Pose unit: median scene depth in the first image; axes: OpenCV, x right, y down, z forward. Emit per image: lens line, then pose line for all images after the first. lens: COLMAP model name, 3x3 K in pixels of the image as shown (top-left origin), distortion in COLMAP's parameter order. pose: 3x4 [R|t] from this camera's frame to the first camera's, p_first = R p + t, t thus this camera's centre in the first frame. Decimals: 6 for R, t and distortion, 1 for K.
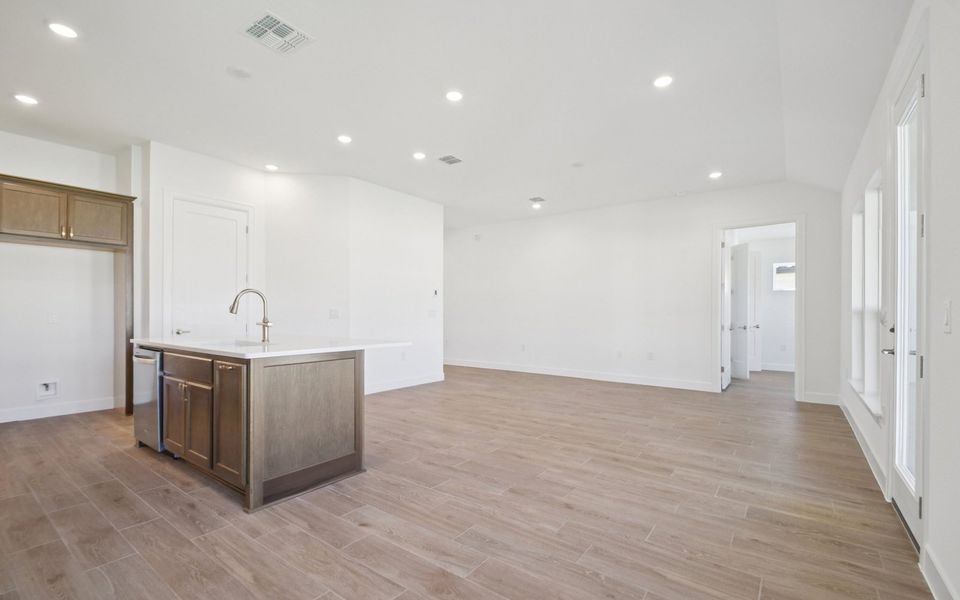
lens RADIAL K [[425.5, 0, 477.5], [0, 425.5, 318.4], [0, 0, 1]] dist [-0.013326, -0.000358]
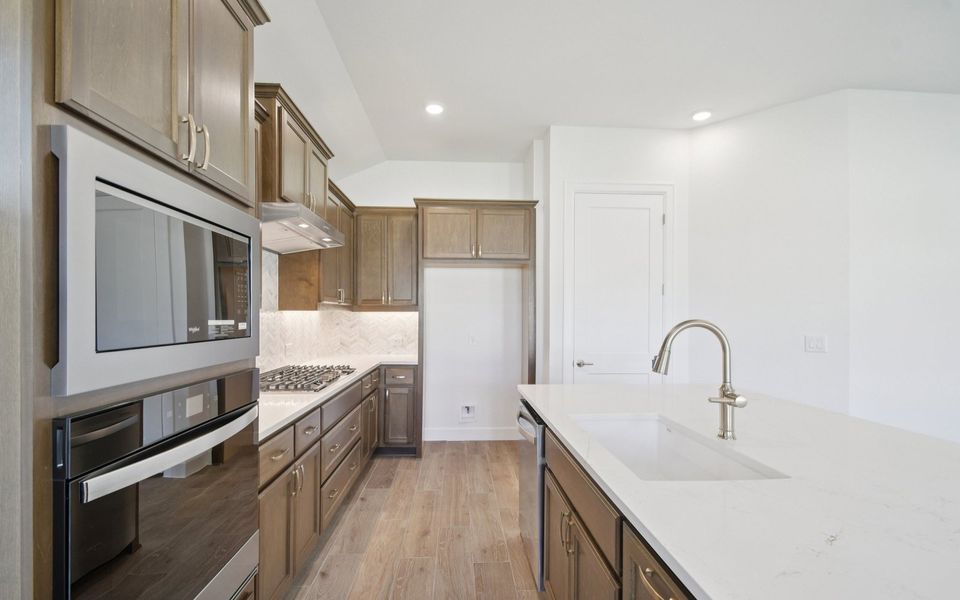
lens RADIAL K [[425.5, 0, 477.5], [0, 425.5, 318.4], [0, 0, 1]] dist [-0.013326, -0.000358]
pose [[0.636775, 0.001414, -0.771048, -0.254245], [-0.007722, 0.999960, -0.004543, -0.052106], [0.771011, 0.008847, 0.636761, 0.403070]]
